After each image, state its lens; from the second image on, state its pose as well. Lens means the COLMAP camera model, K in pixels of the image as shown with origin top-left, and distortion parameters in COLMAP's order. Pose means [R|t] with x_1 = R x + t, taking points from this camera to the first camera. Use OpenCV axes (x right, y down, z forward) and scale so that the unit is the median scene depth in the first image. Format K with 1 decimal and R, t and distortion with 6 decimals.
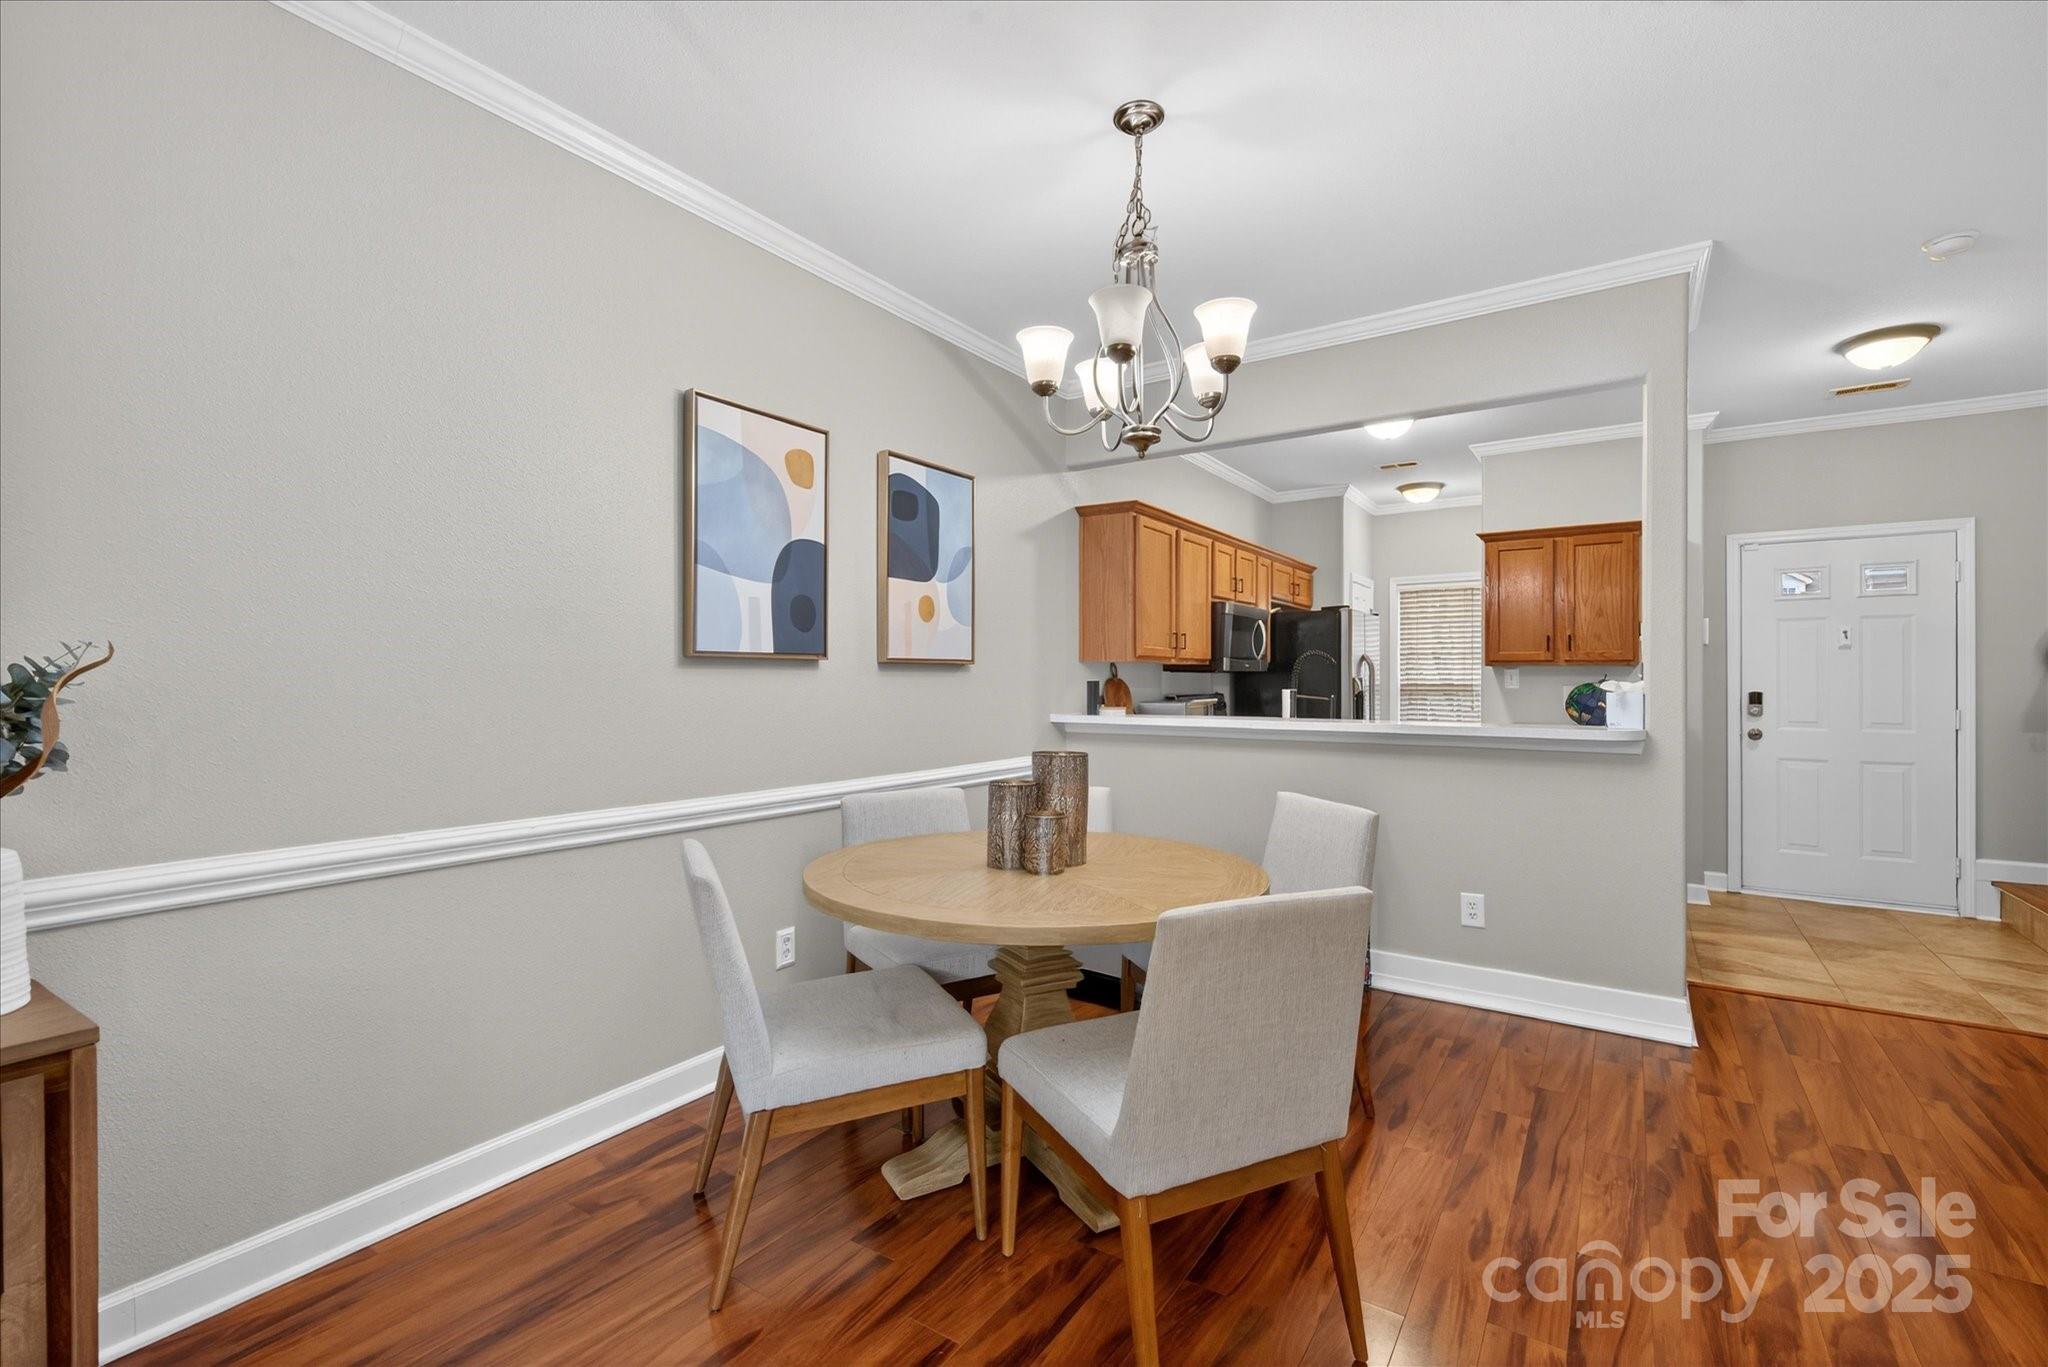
lens RADIAL K [[889.1, 0, 1024.0], [0, 889.1, 683.5], [0, 0, 1]] dist [0.001113, 0.000706]
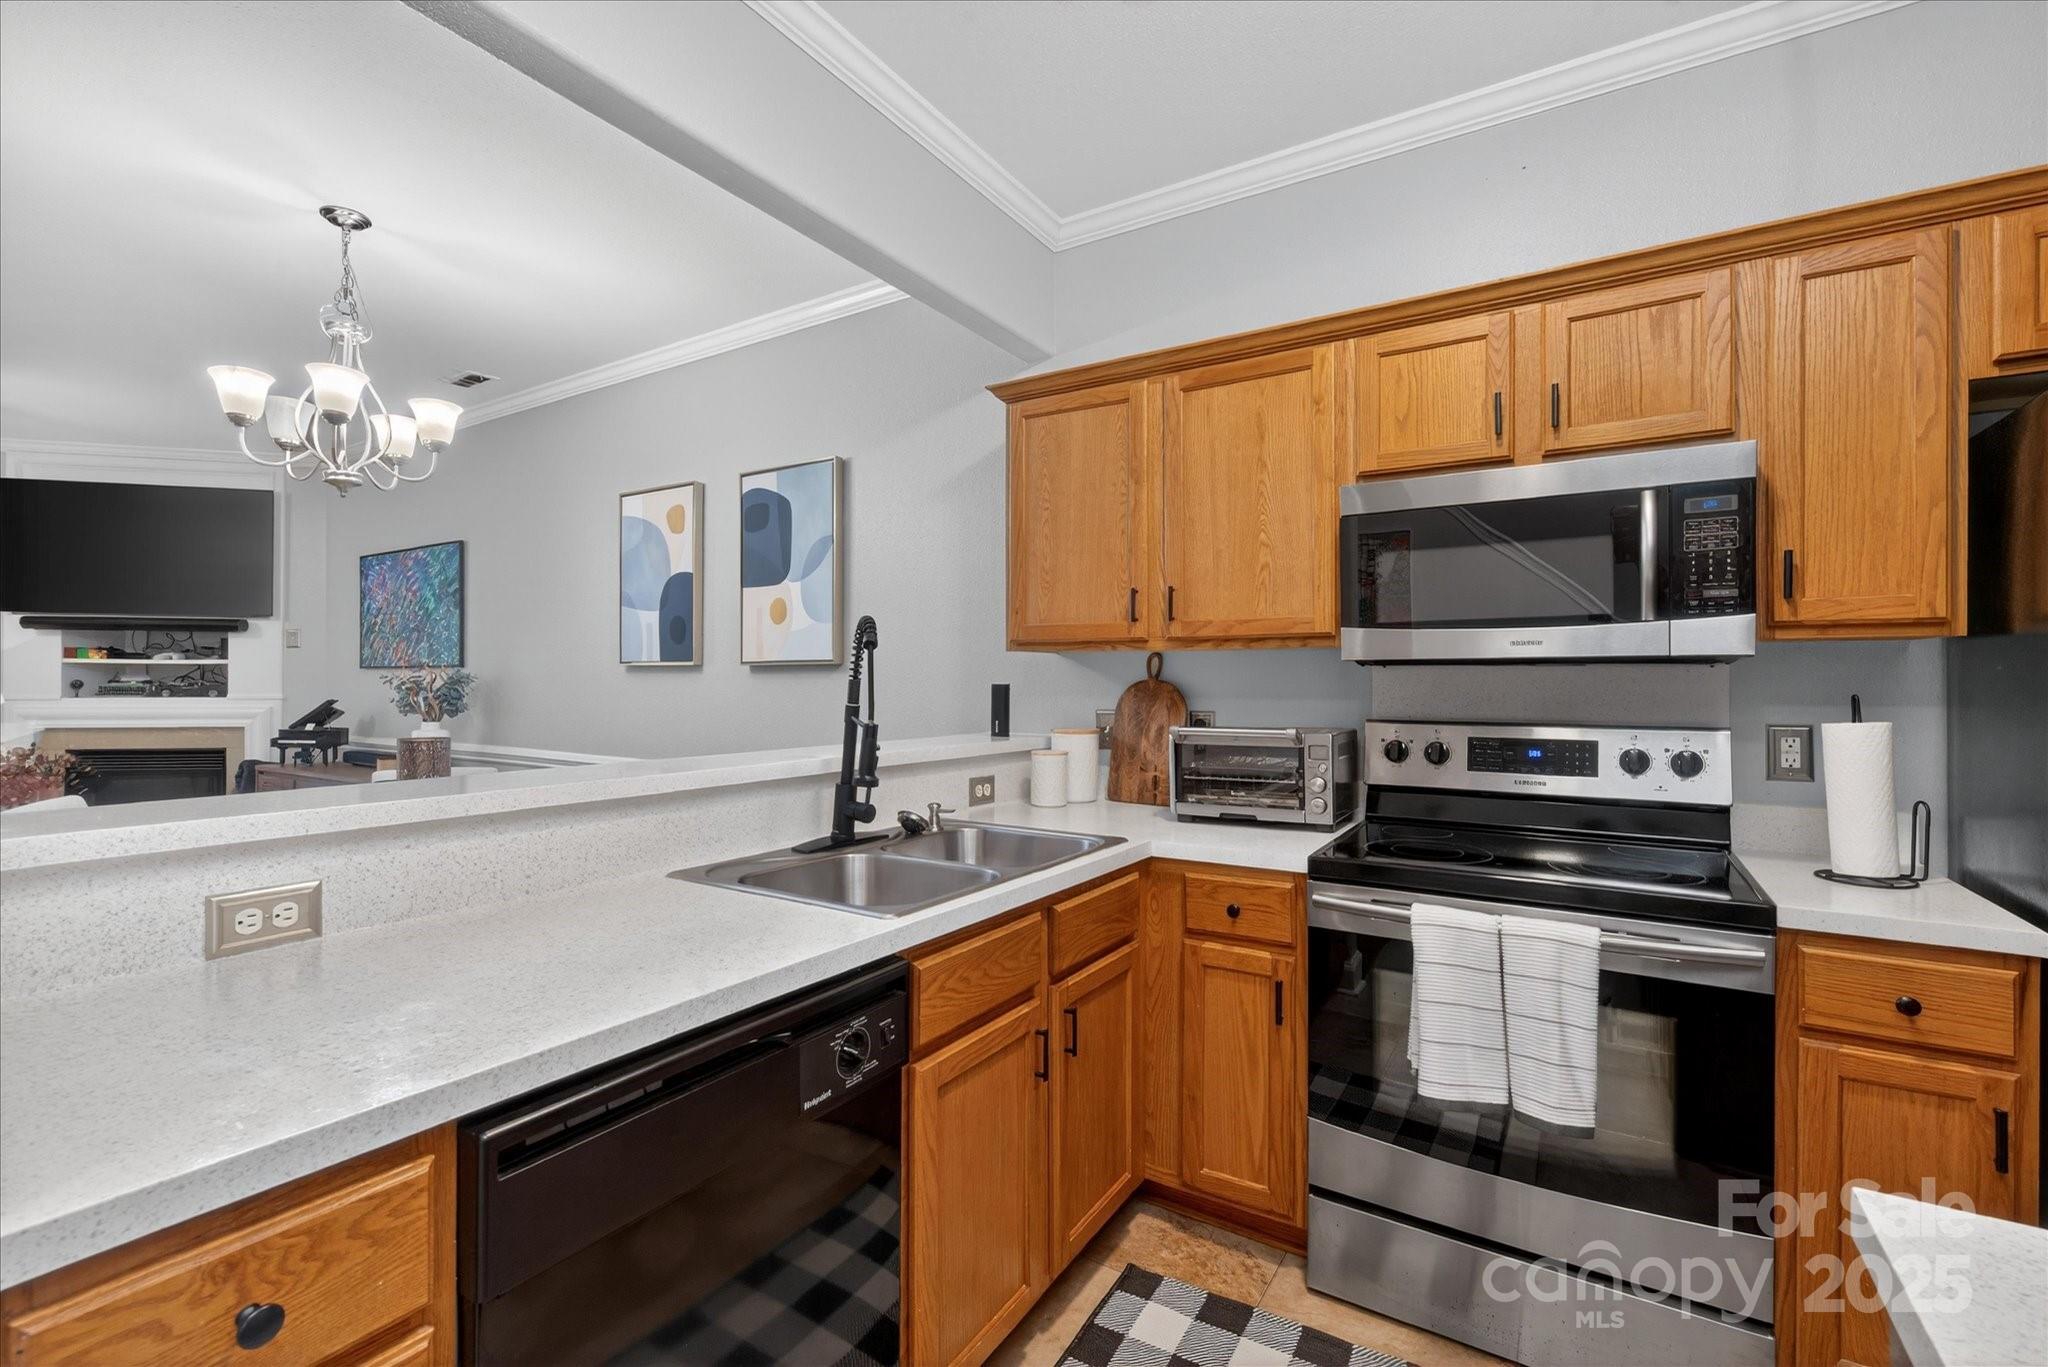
lens RADIAL K [[889.1, 0, 1024.0], [0, 889.1, 683.5], [0, 0, 1]] dist [0.001113, 0.000706]
pose [[0.036283, 0.002993, -0.999337, 0.929941], [-0.003945, 0.999988, 0.002851, -0.005947], [0.999334, 0.003838, 0.036294, 1.269917]]
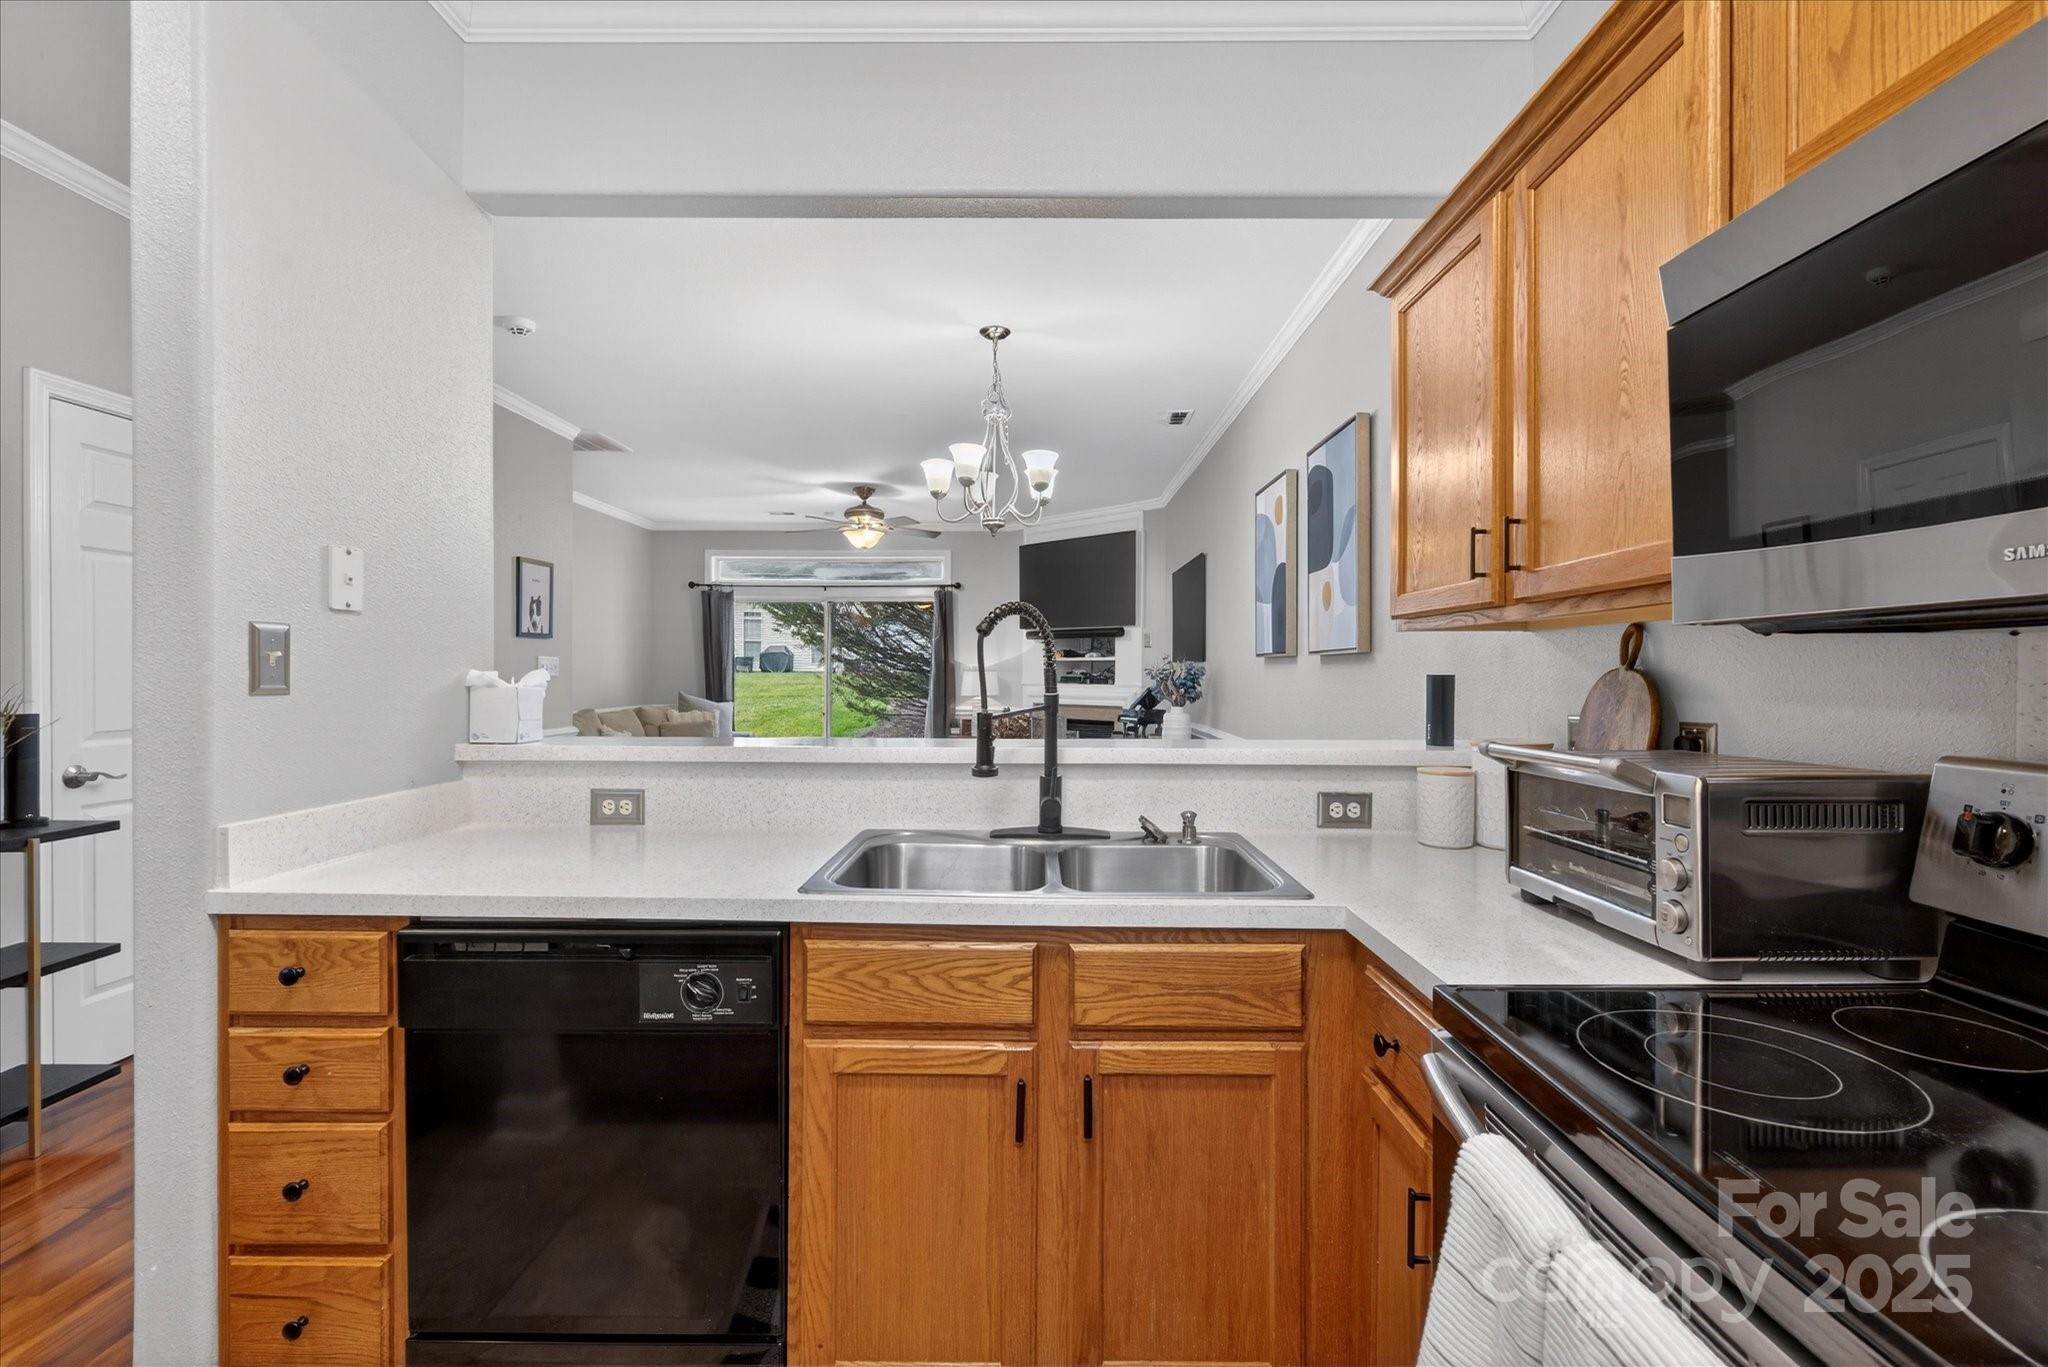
lens RADIAL K [[889.1, 0, 1024.0], [0, 889.1, 683.5], [0, 0, 1]] dist [0.001113, 0.000706]
pose [[-0.830139, 0.005104, -0.557533, 0.681647], [-0.003661, 0.999887, 0.014605, -0.005029], [0.557544, 0.014165, -0.830026, 1.626379]]
